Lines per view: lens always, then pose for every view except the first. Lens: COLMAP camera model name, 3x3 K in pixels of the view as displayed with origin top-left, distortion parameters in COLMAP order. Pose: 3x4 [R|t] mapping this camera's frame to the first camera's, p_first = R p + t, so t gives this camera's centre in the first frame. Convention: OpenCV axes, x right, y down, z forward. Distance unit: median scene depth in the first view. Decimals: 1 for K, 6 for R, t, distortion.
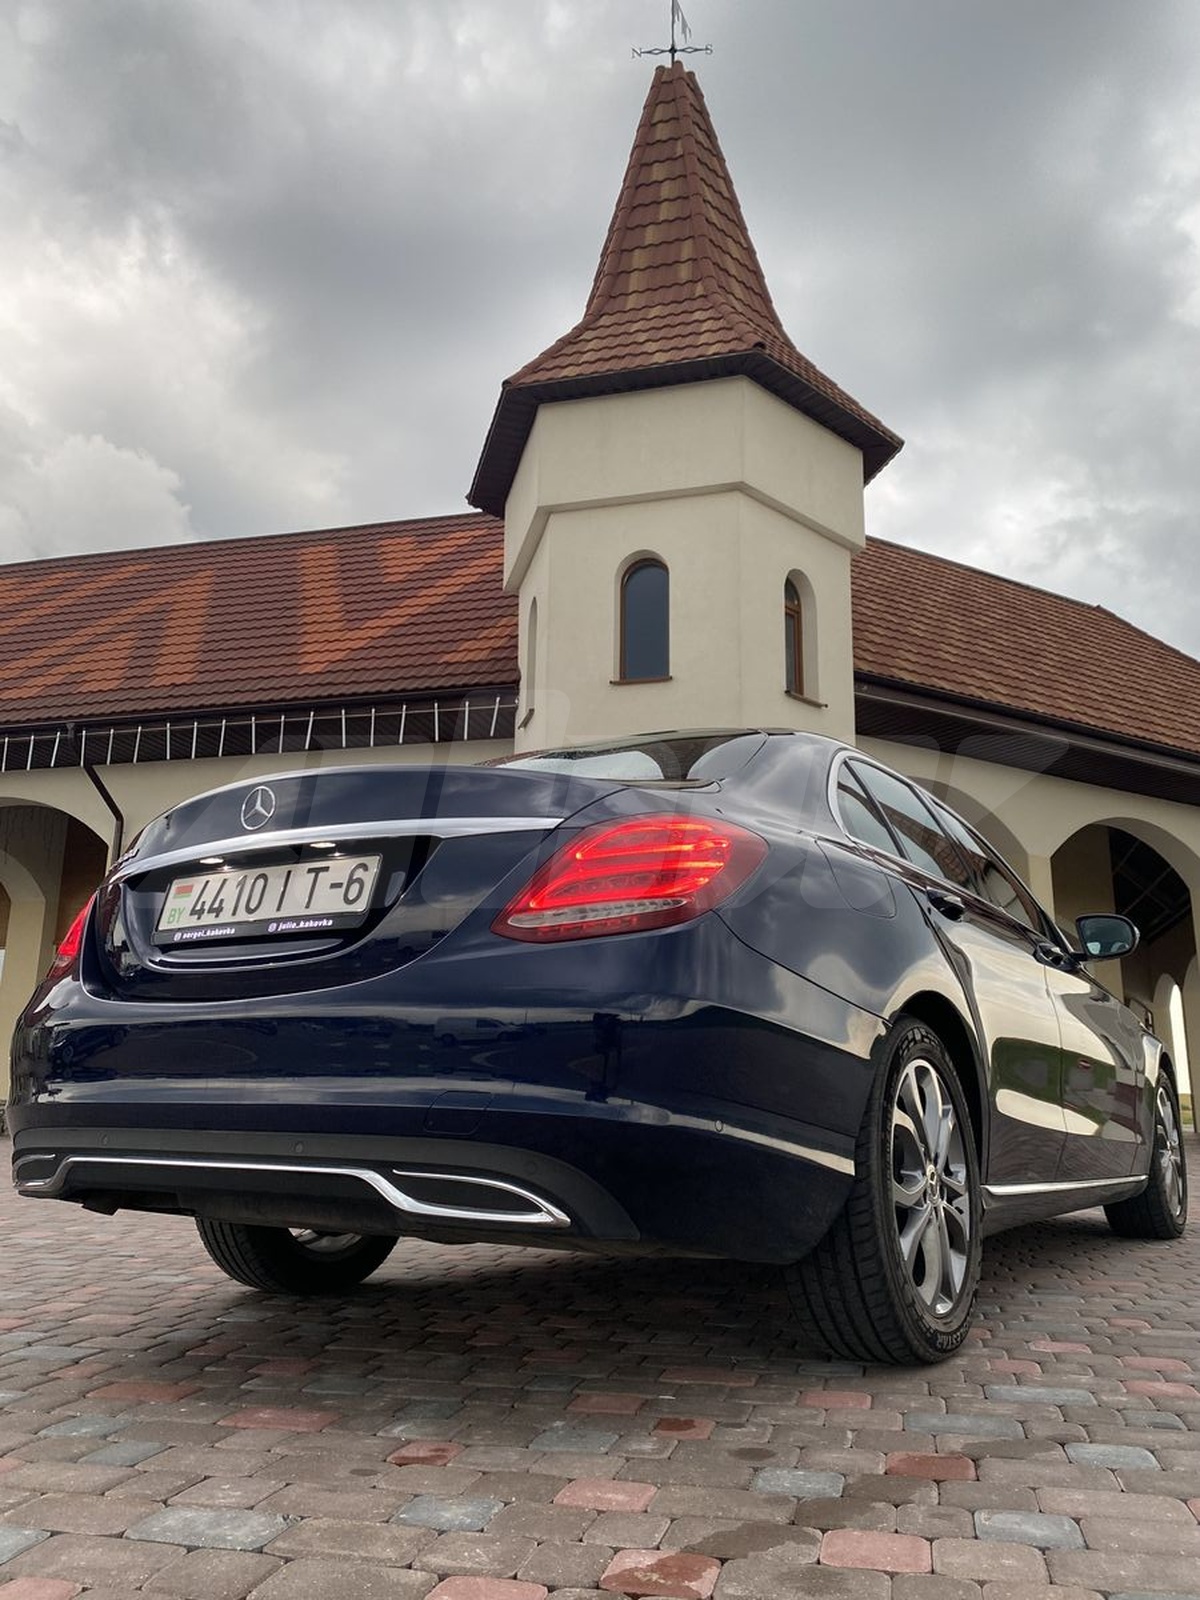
lens RADIAL K [[1240.2, 0, 600.0], [0, 1240.2, 800.0], [0, 0, 1]] dist [0.102177, -0.204908]
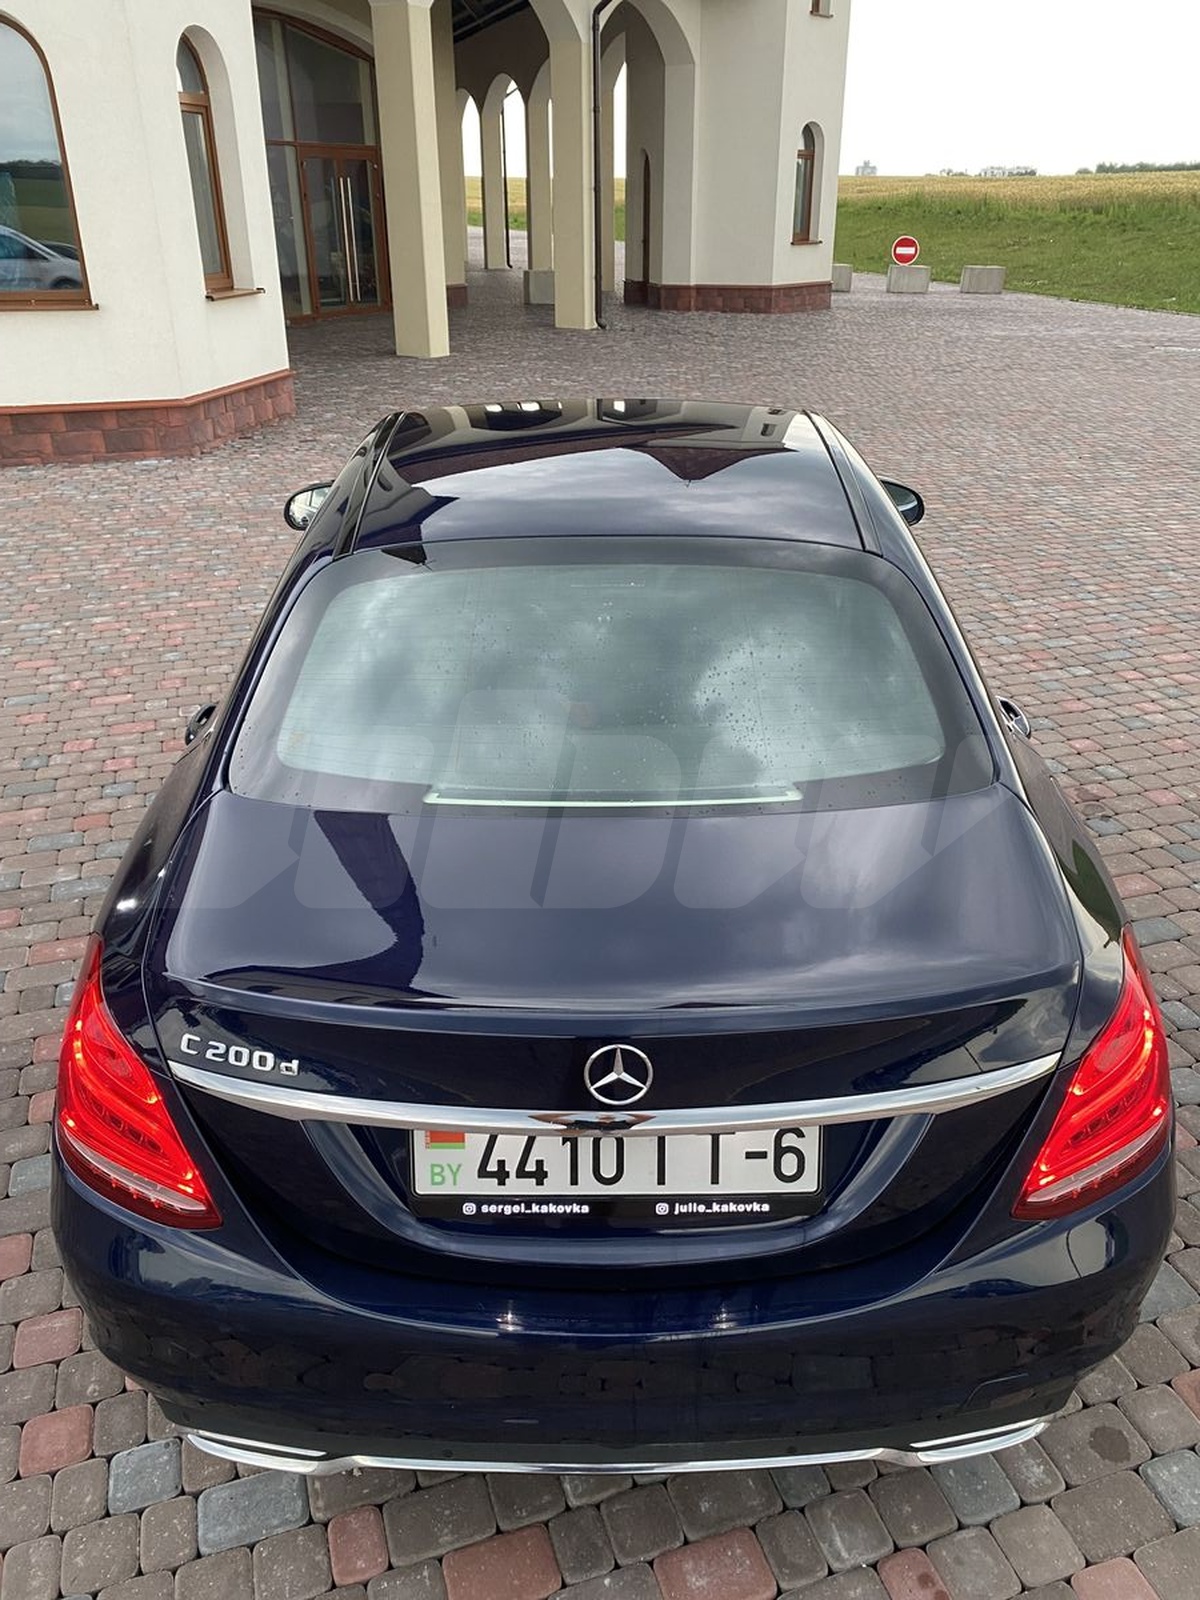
lens RADIAL K [[1222.3, 0, 681.9], [0, 1222.3, 799.9], [0, 0, 1]] dist [-0.002557, 0.000435]
pose [[0.827131, -0.237340, 0.509436, -0.074807], [-0.143673, 0.787038, 0.599942, -0.069898], [-0.543335, -0.569422, 0.616884, 0.090268]]
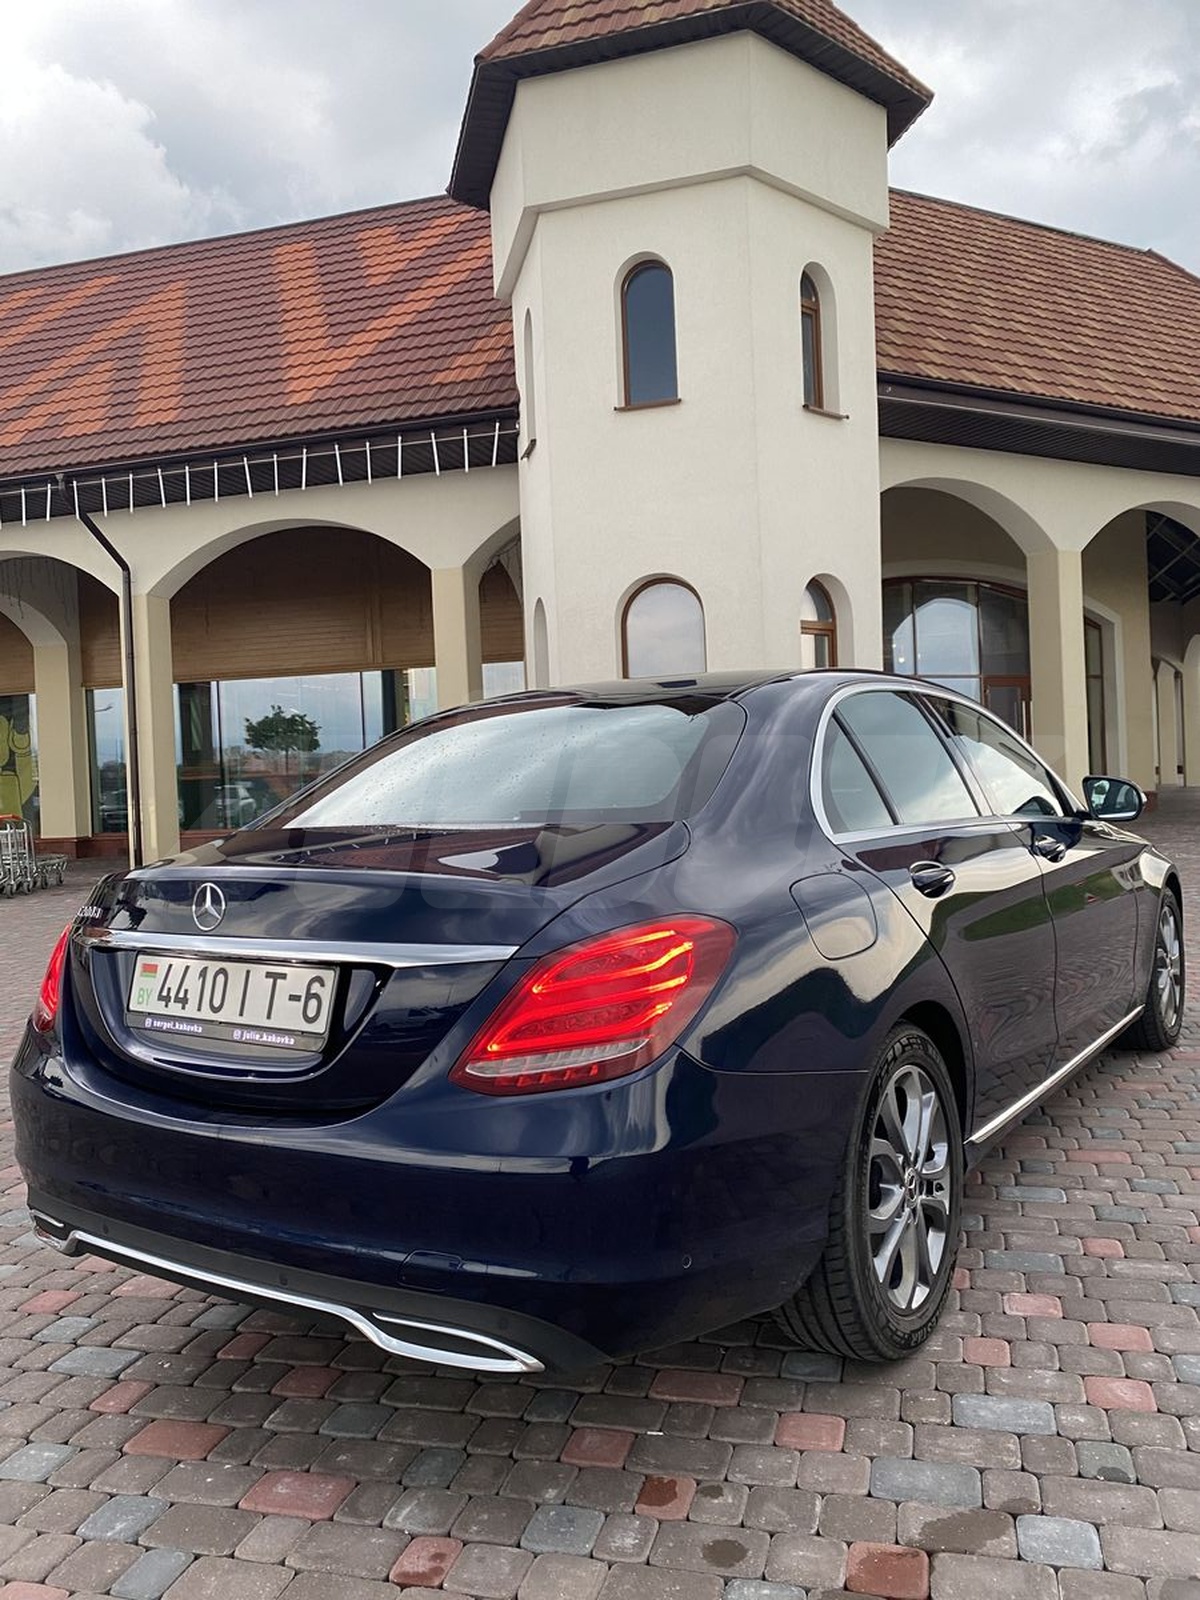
lens RADIAL K [[1253.0, 0, 600.0], [0, 1253.0, 800.0], [0, 0, 1]] dist [-0.016033, 0.056498]
pose [[0.998258, -0.050971, -0.029715, 0.008422], [0.056874, 0.965320, 0.254799, -0.041467], [0.015697, -0.256045, 0.966537, 0.012298]]
